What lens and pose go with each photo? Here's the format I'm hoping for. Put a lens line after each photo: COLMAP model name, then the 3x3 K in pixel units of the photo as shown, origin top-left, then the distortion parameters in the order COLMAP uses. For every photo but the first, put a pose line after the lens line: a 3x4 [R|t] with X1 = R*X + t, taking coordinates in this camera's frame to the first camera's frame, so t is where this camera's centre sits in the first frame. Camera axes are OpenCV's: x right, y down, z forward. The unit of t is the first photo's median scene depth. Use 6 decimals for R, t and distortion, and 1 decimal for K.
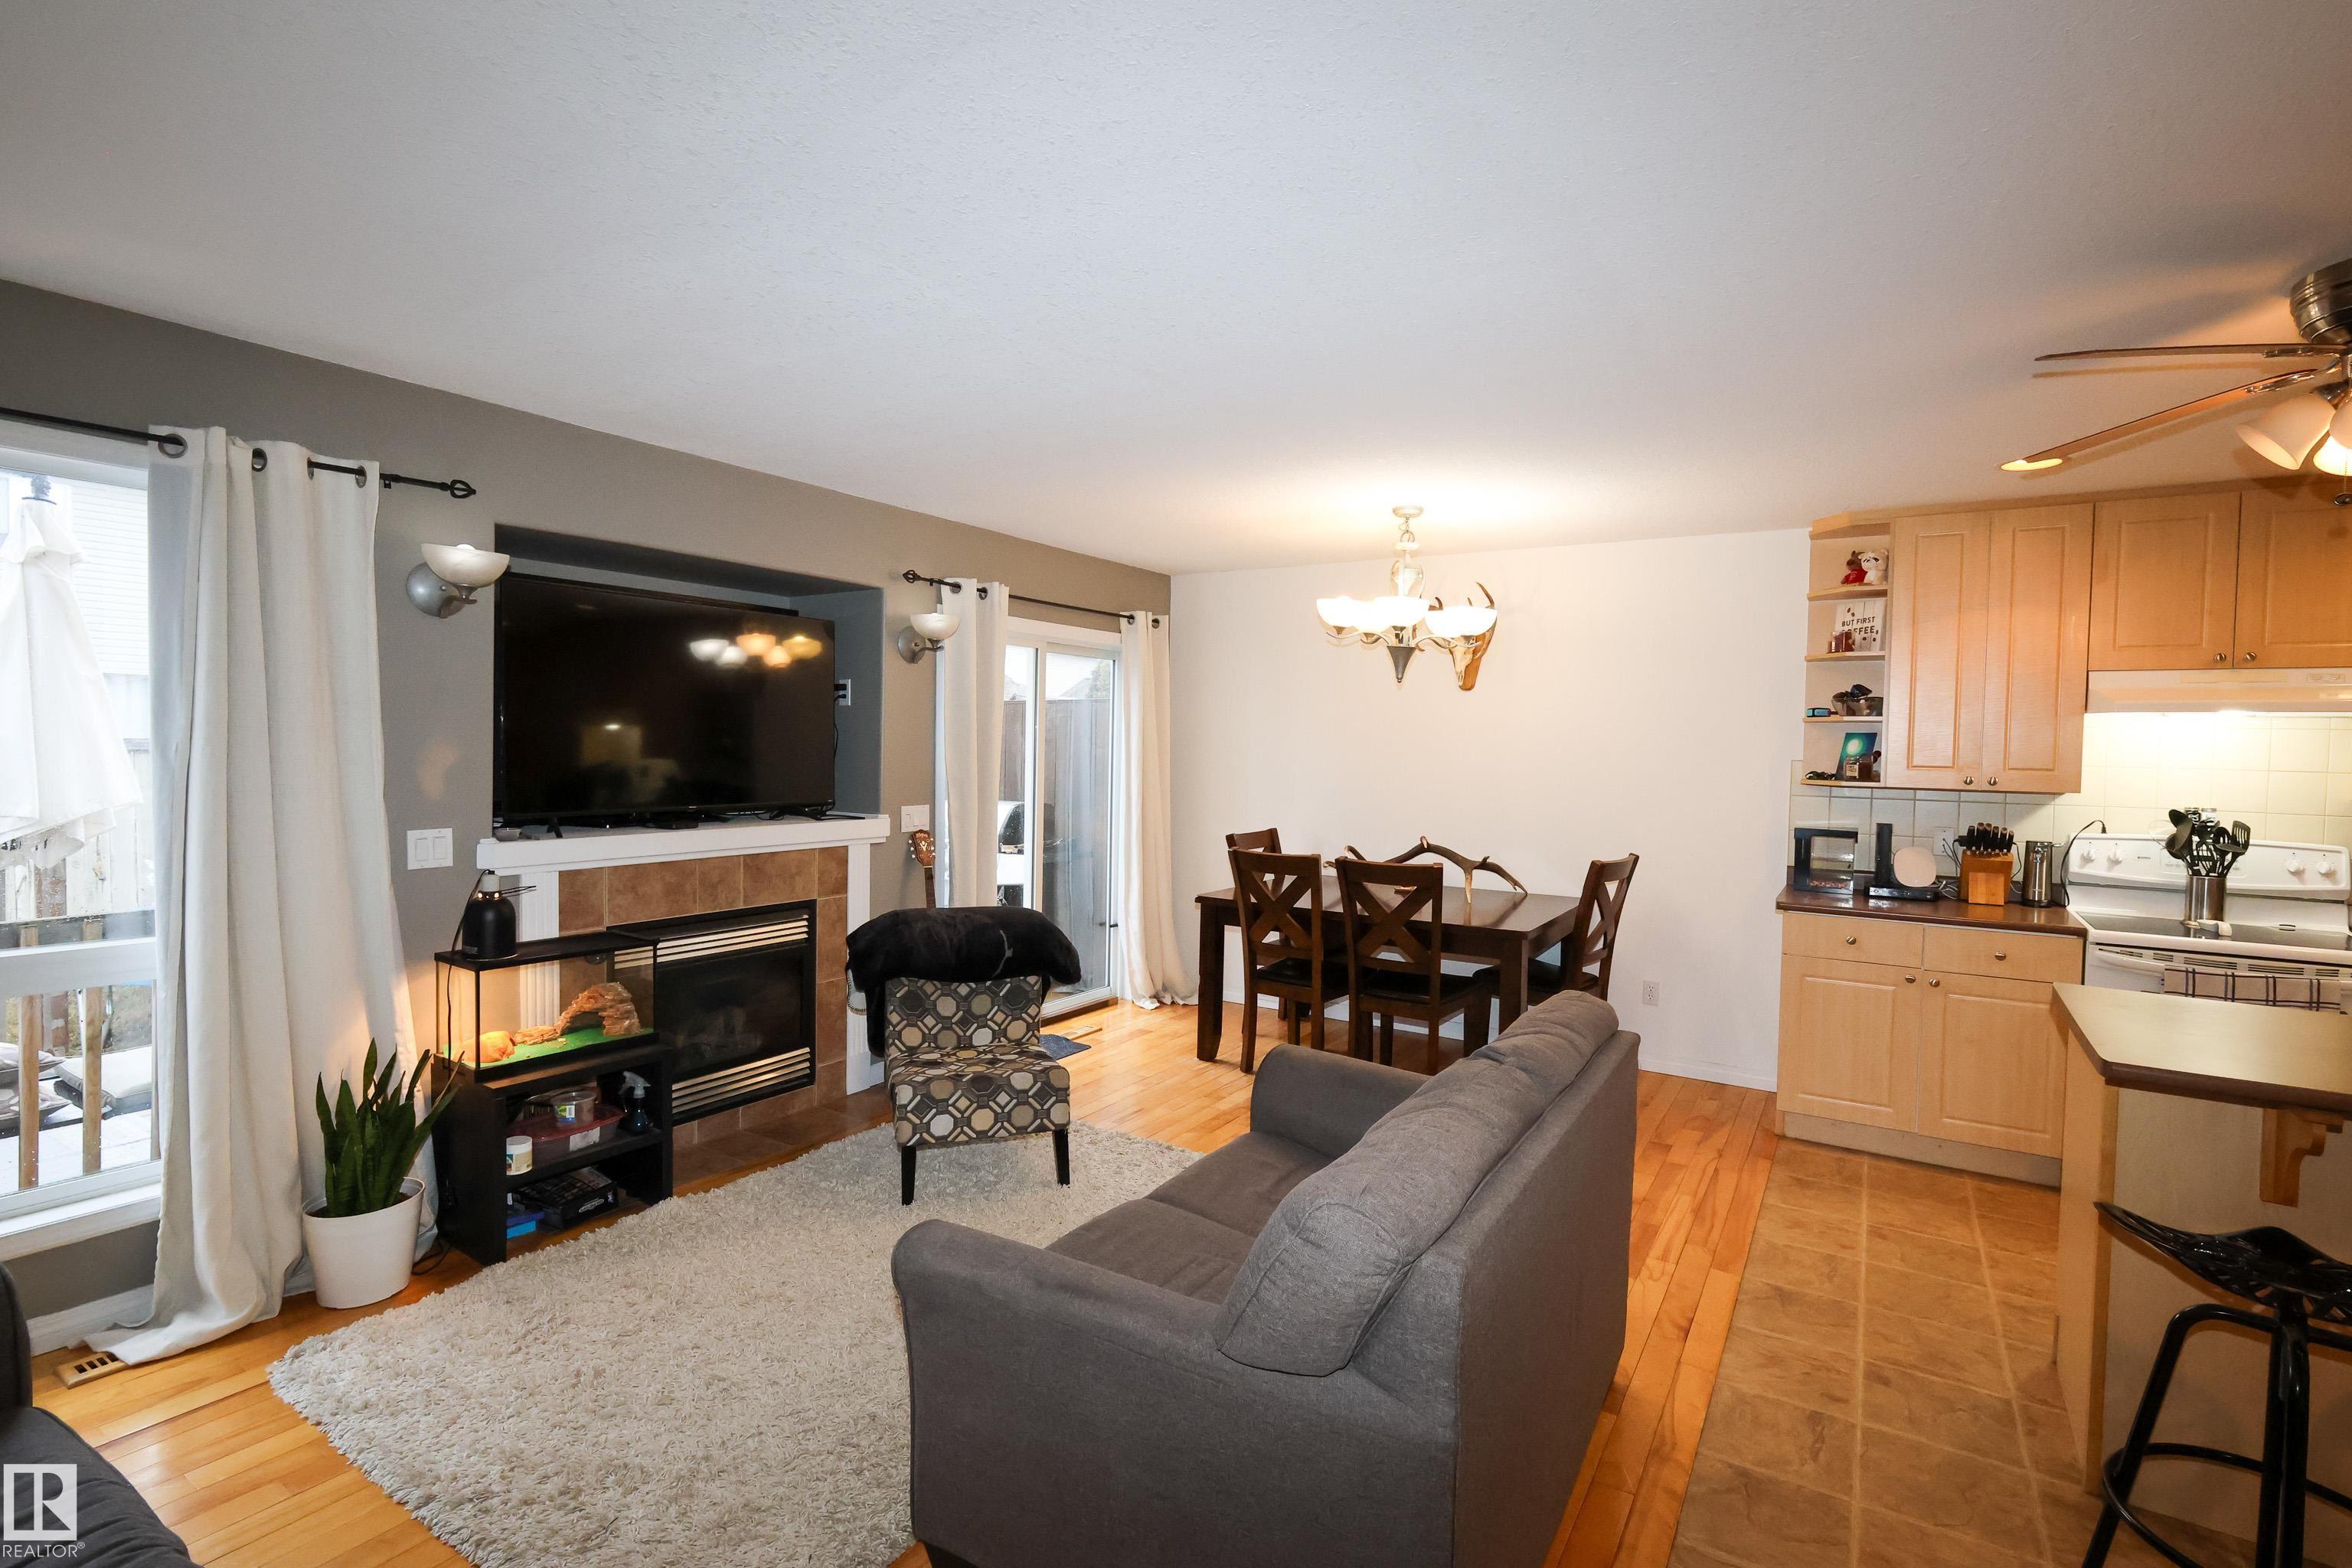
lens RADIAL K [[1090.0, 0, 1204.8], [0, 1090.0, 778.4], [0, 0, 1]] dist [-0.000792, 0.001468]
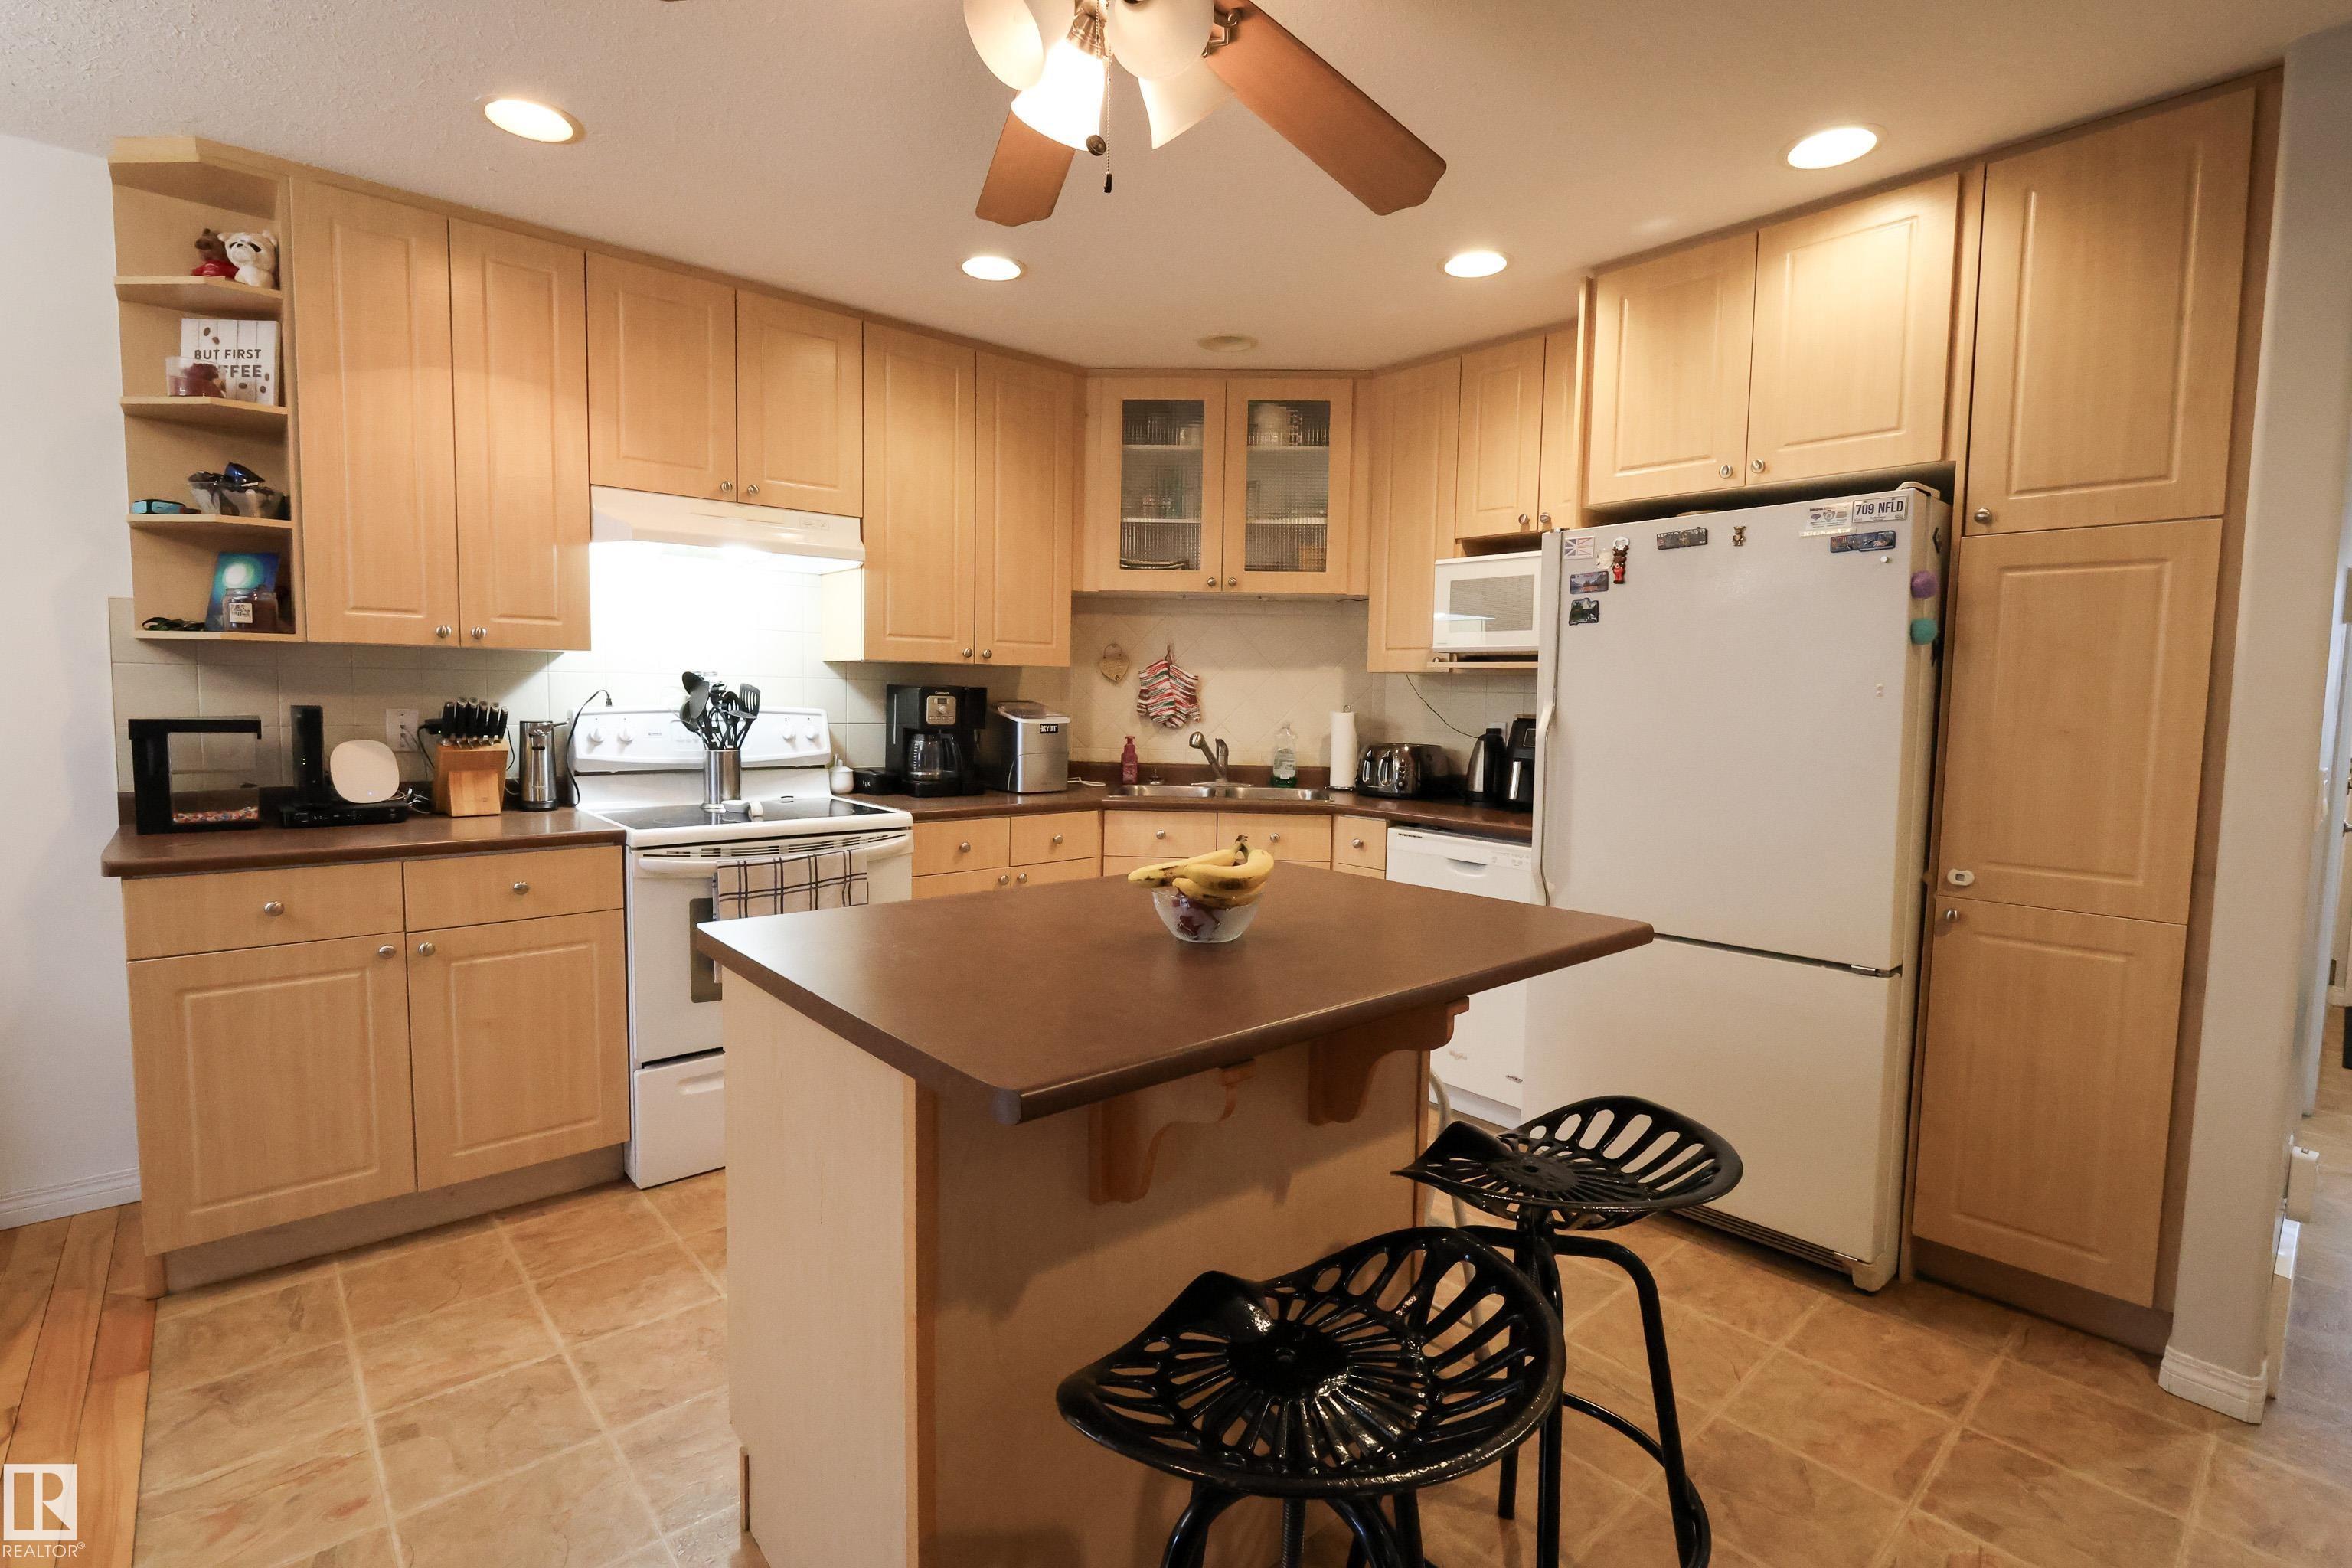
lens RADIAL K [[1087.7, 0, 1176.6], [0, 1087.7, 773.4], [0, 0, 1]] dist [-0.006382, 0.001000]
pose [[0.285830, -0.087365, 0.954289, 0.191674], [0.018519, 0.996153, 0.085651, 0.038362], [-0.958101, -0.006809, 0.286349, 0.380334]]
